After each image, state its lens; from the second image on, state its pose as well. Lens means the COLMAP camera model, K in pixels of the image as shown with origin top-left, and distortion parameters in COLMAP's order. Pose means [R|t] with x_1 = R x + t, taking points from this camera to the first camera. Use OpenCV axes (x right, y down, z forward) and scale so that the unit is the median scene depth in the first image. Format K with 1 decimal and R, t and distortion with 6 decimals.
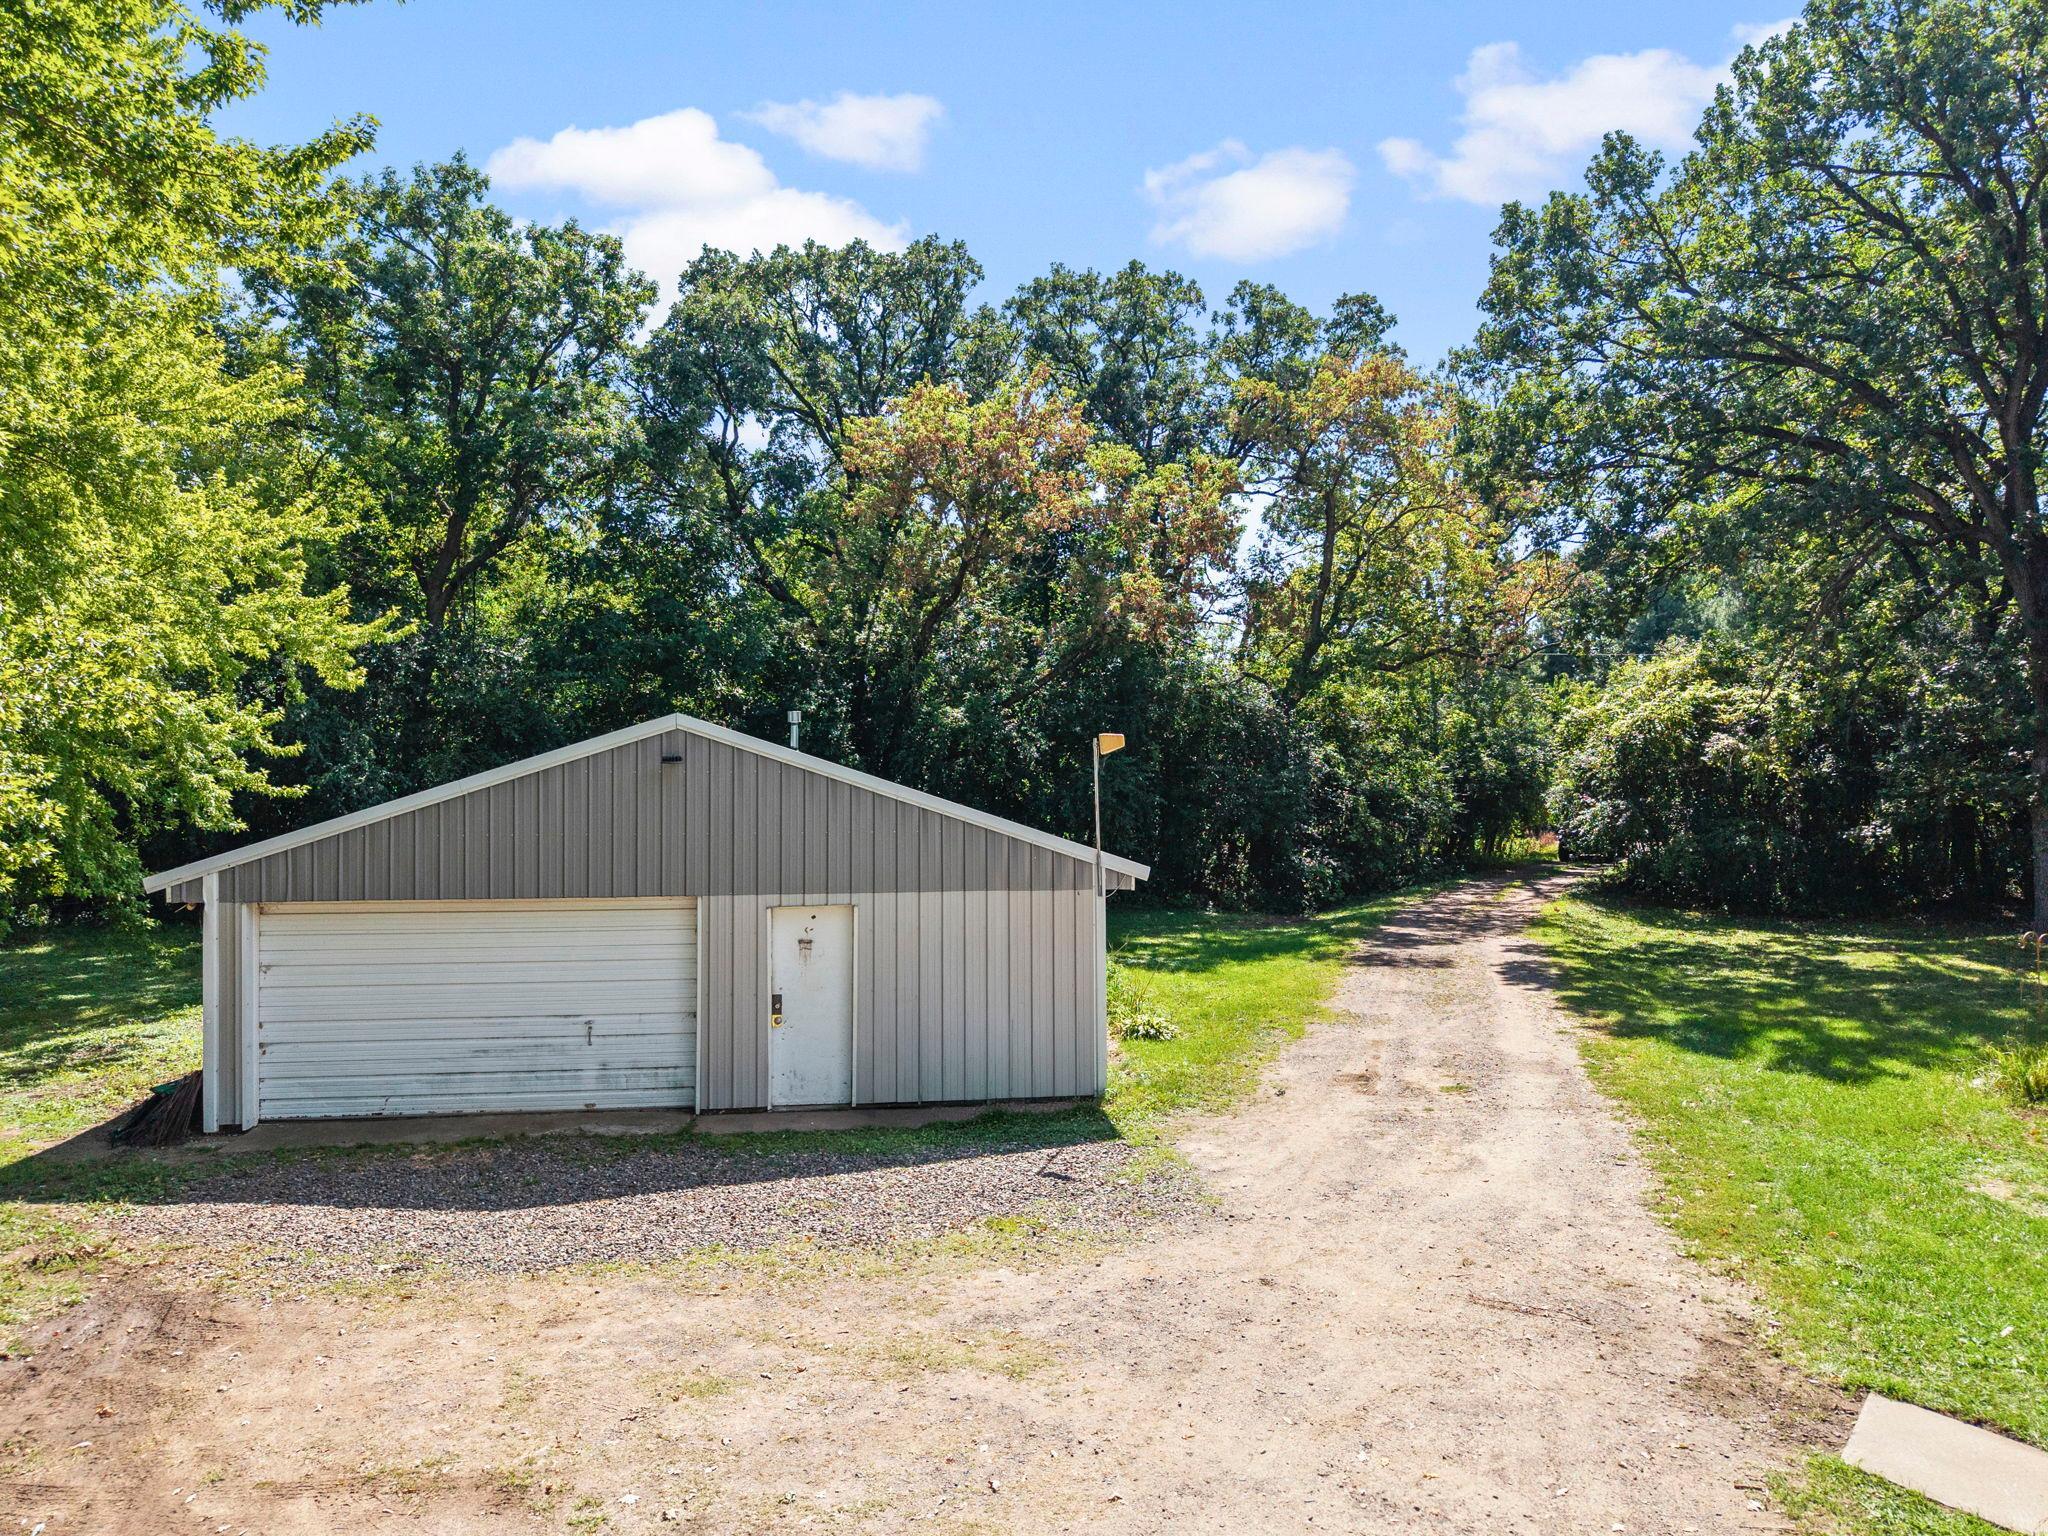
lens RADIAL K [[1400.3, 0, 1024.0], [0, 1400.3, 768.0], [0, 0, 1]] dist [0.100133, -0.140133]
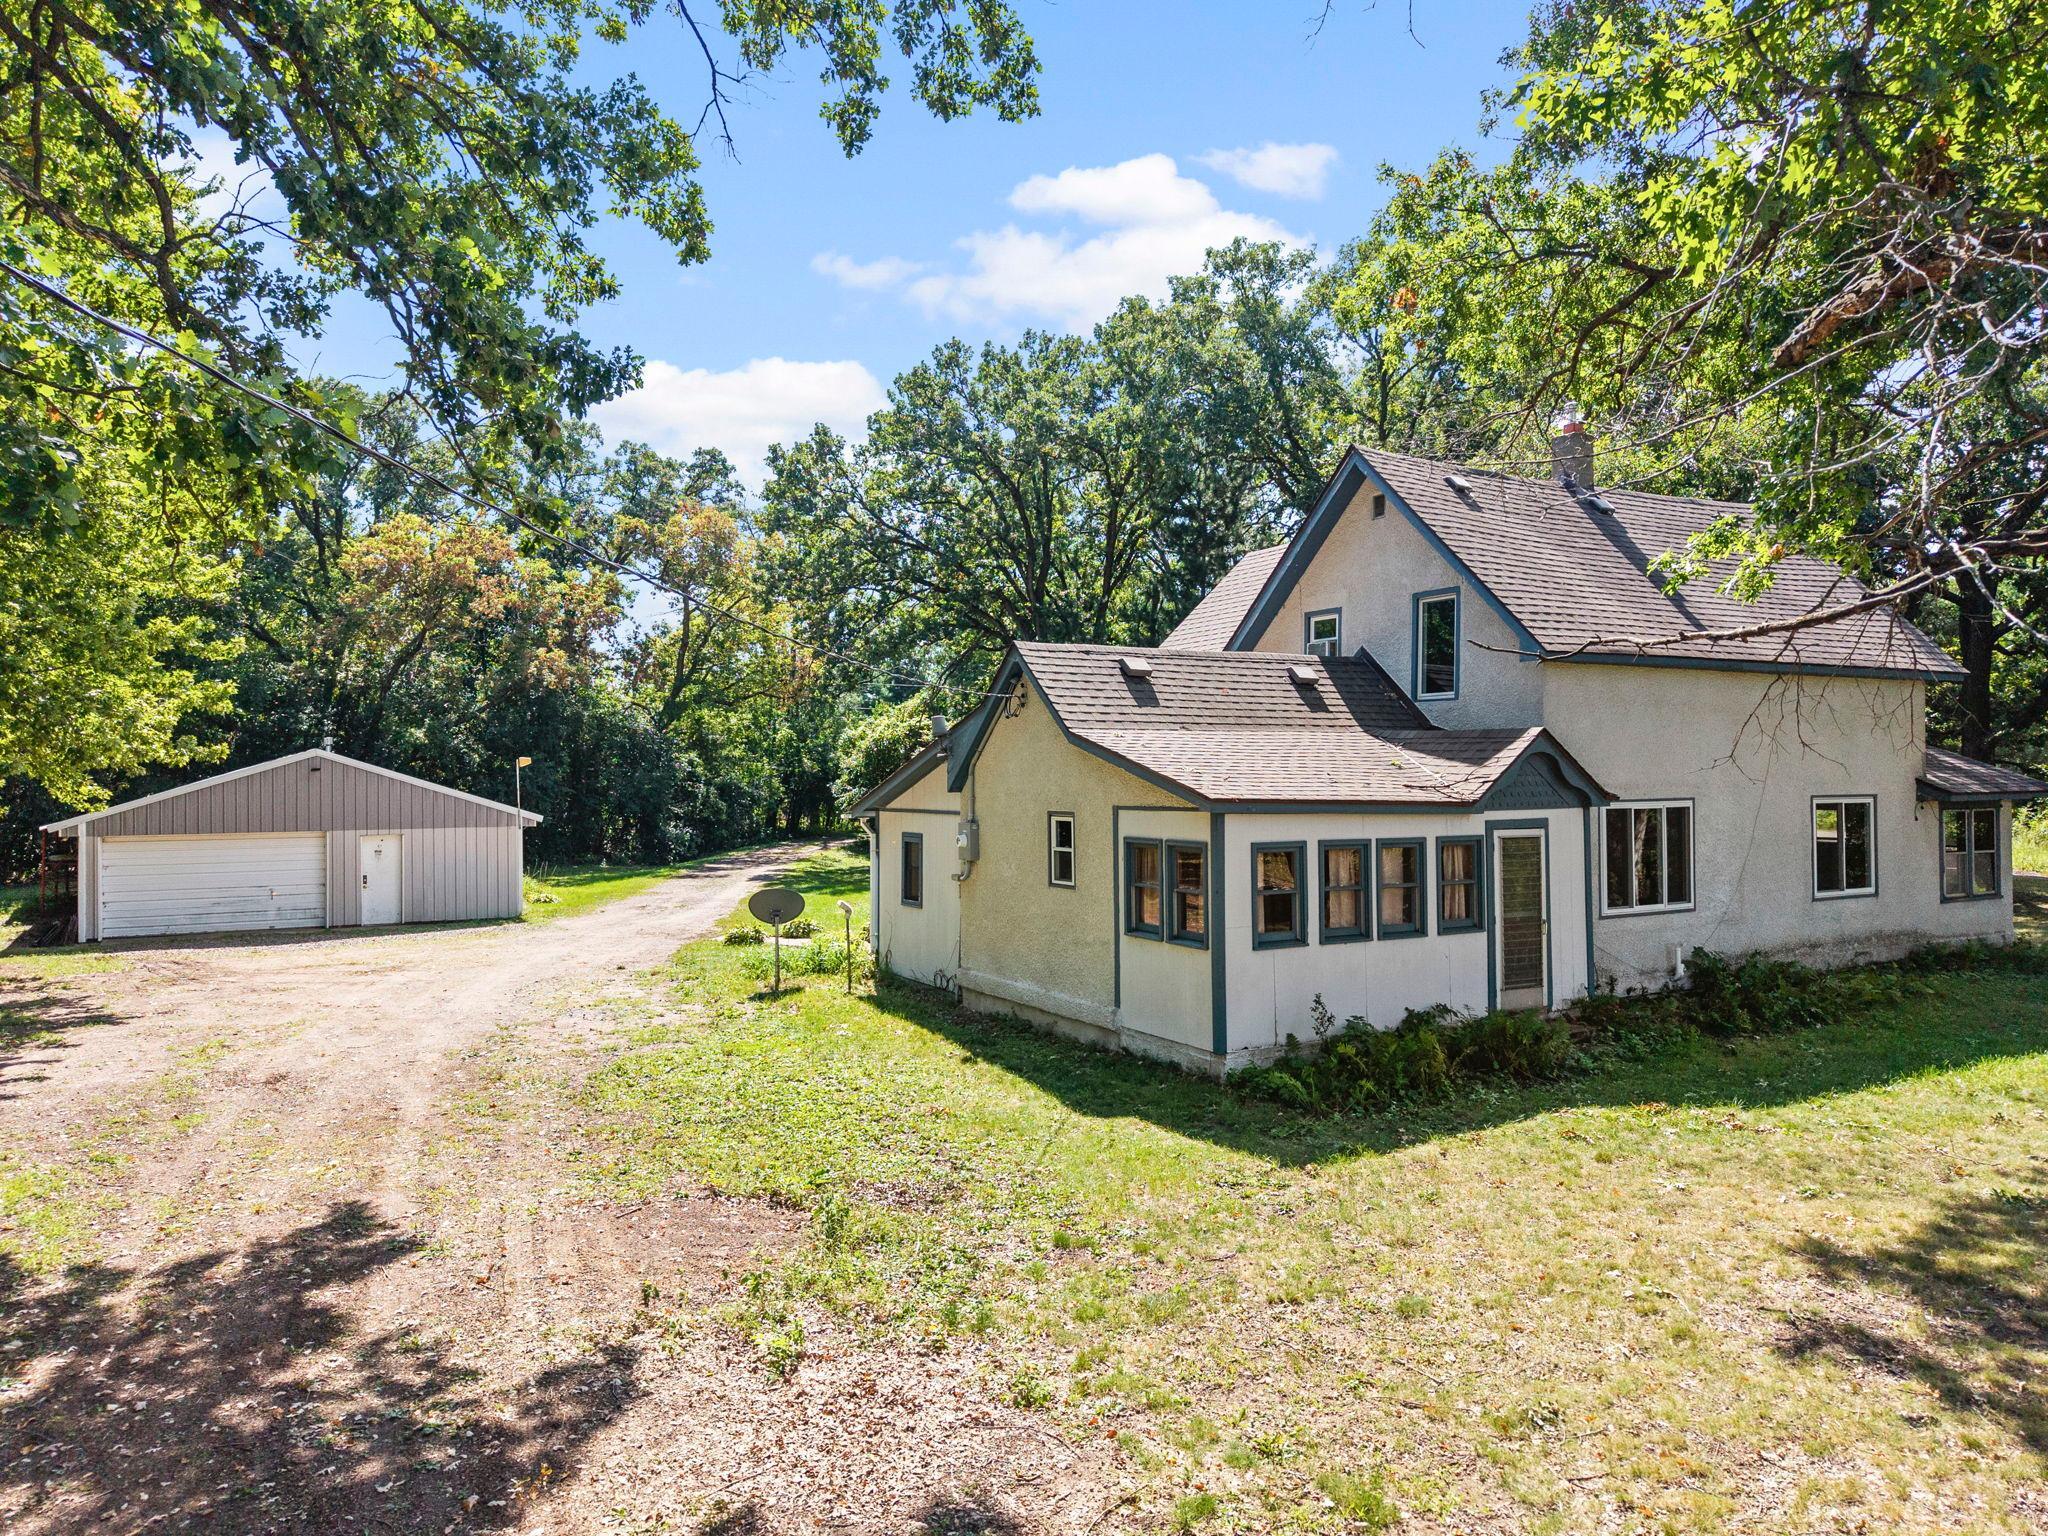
lens RADIAL K [[1400.3, 0, 1024.0], [0, 1400.3, 768.0], [0, 0, 1]] dist [0.100133, -0.140133]
pose [[0.925690, -0.002588, 0.378273, -0.025372], [0.001212, 0.999992, 0.003876, -0.006969], [-0.378280, -0.003129, 0.925686, -0.644249]]
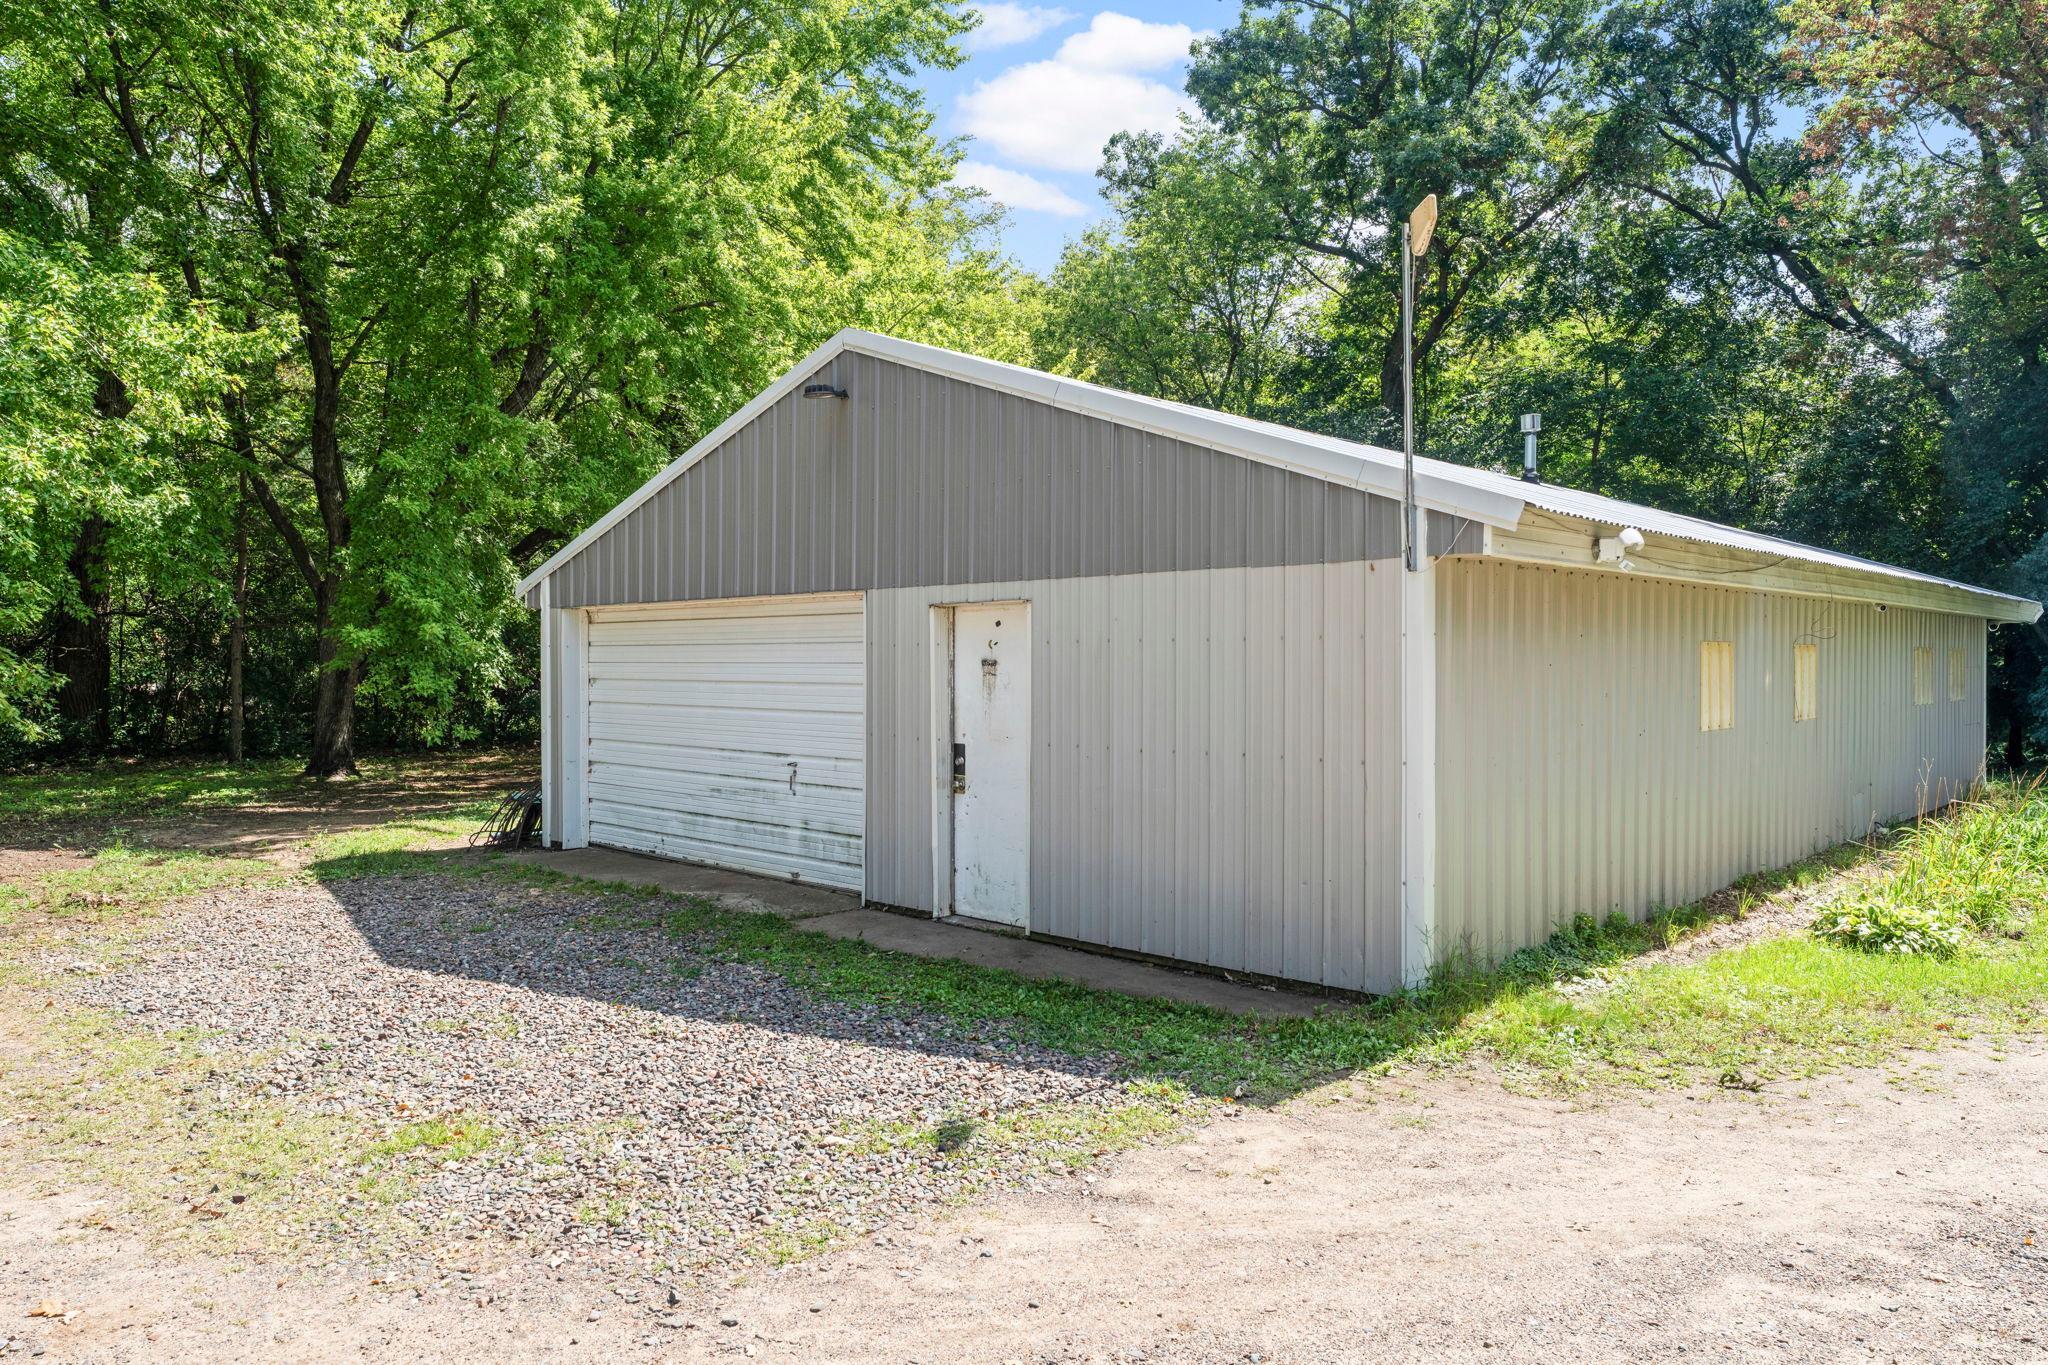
lens RADIAL K [[1352.7, 0, 1024.0], [0, 1352.7, 682.5], [0, 0, 1]] dist [0.000781, 0.001561]
pose [[0.603985, 0.003328, -0.796989, 0.139430], [0.004602, 0.999960, 0.007663, 0.054167], [0.796983, -0.008296, 0.603945, 0.275071]]
